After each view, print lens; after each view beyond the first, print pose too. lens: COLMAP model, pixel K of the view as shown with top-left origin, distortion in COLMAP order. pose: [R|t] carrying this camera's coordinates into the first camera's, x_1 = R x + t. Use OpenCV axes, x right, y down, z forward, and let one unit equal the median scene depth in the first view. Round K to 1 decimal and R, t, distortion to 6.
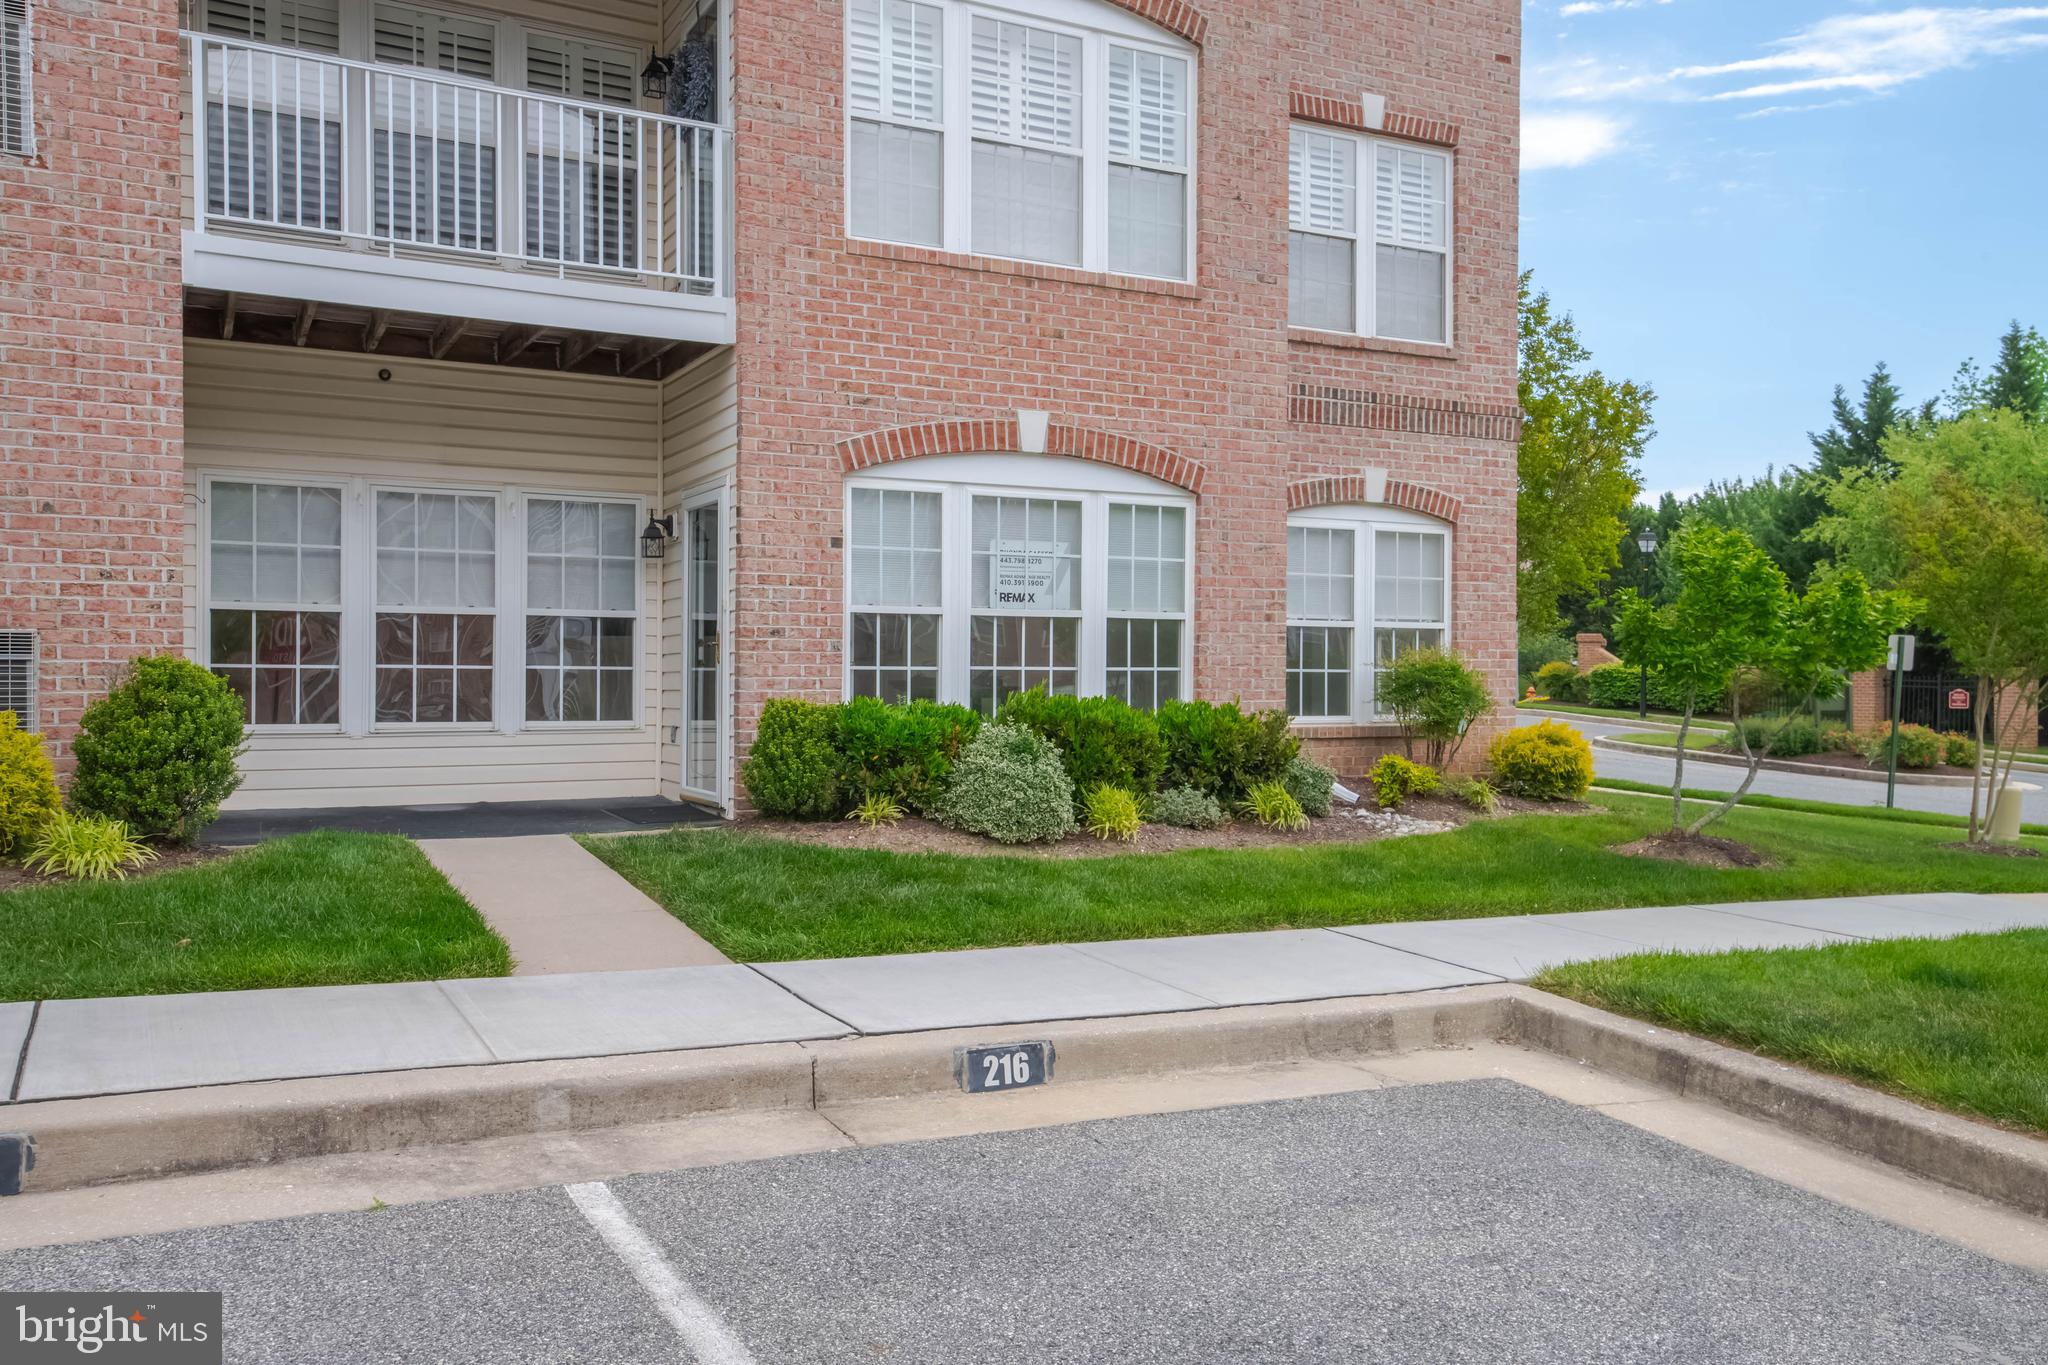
lens RADIAL K [[1646.7, 0, 1044.7], [0, 1646.7, 689.0], [0, 0, 1]] dist [0.040663, 0.011066]
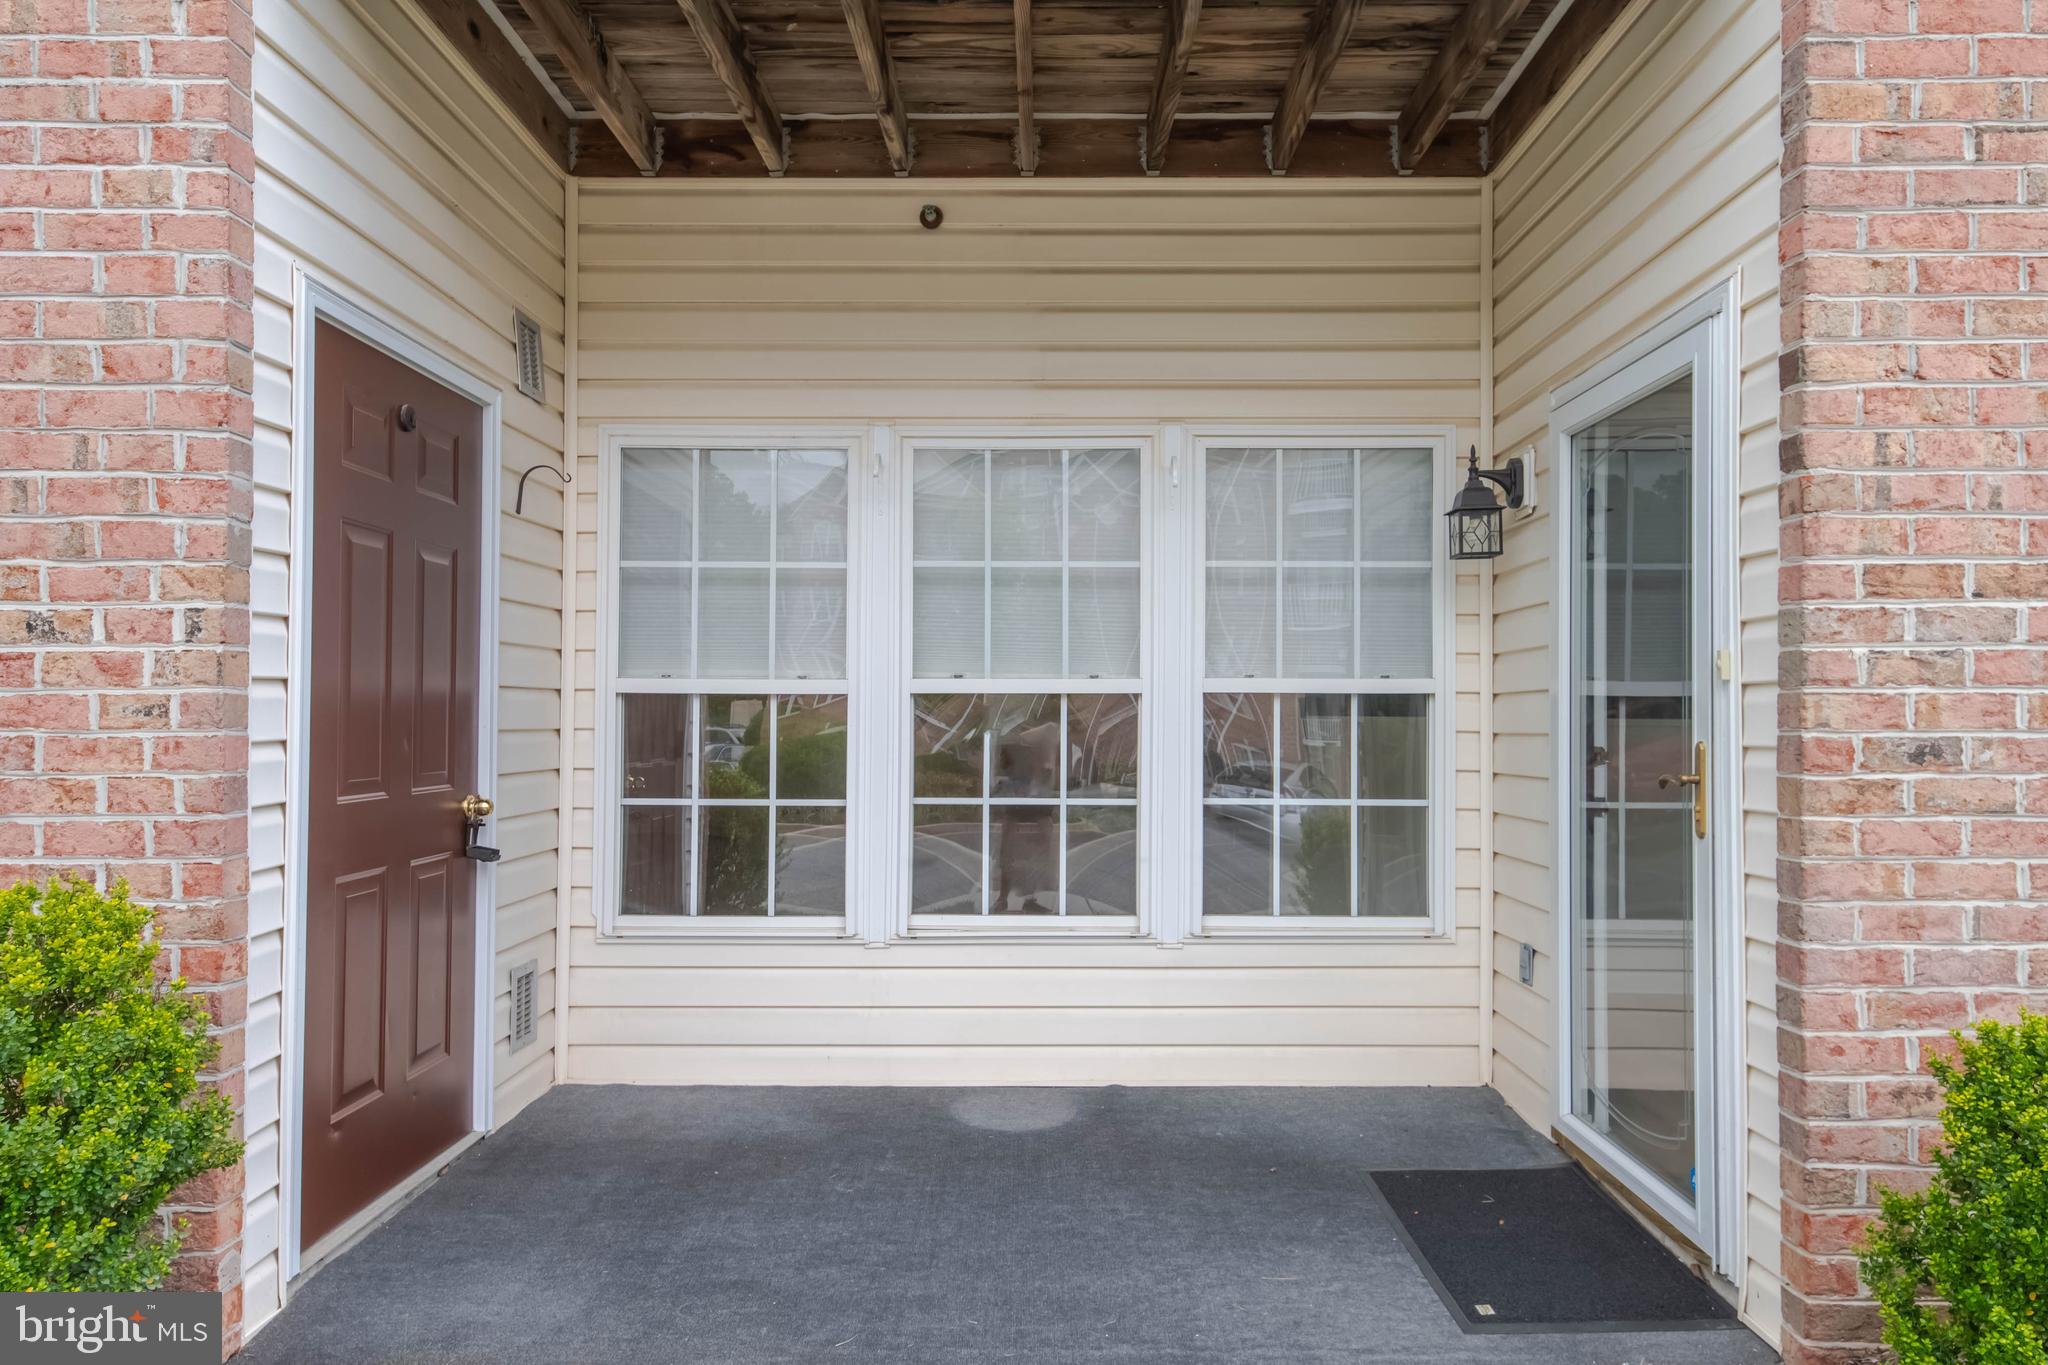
lens RADIAL K [[1396.8, 0, 1025.3], [0, 1396.8, 690.5], [0, 0, 1]] dist [0.019982, -0.001131]
pose [[0.877585, -0.010089, -0.479315, -0.180874], [-0.001645, 0.999709, -0.024055, -0.038687], [0.479419, 0.021898, 0.877313, 0.678898]]
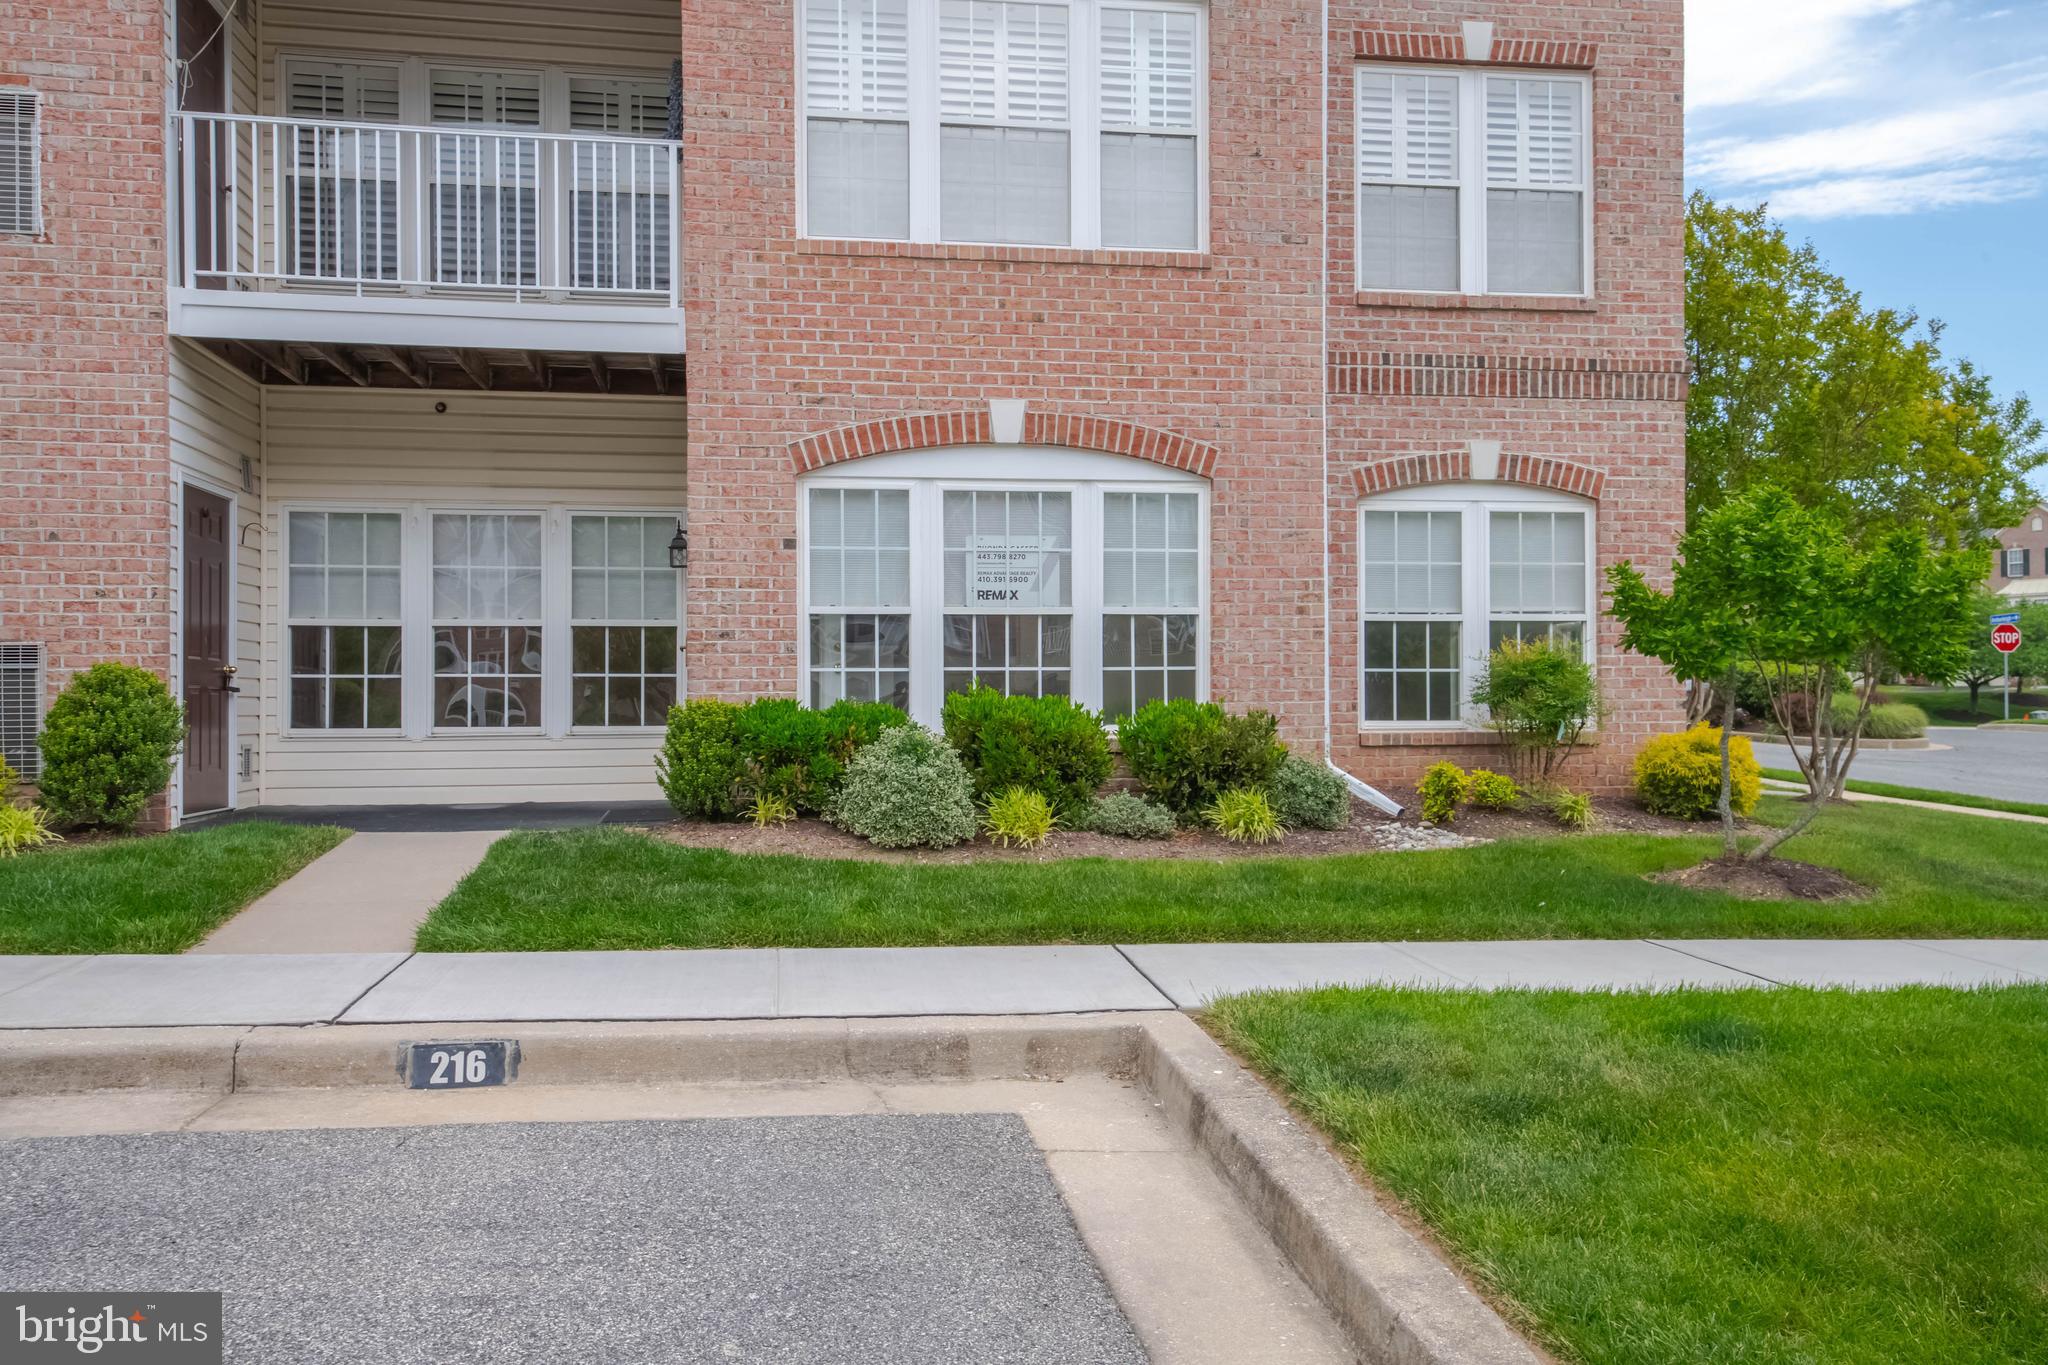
lens RADIAL K [[1646.7, 0, 1021.5], [0, 1646.7, 687.7], [0, 0, 1]] dist [0.040663, 0.011066]
pose [[0.945079, -0.011278, -0.326649, 0.329613], [0.006193, 0.999843, -0.016605, 0.015375], [0.326784, 0.013670, 0.945000, 0.105909]]
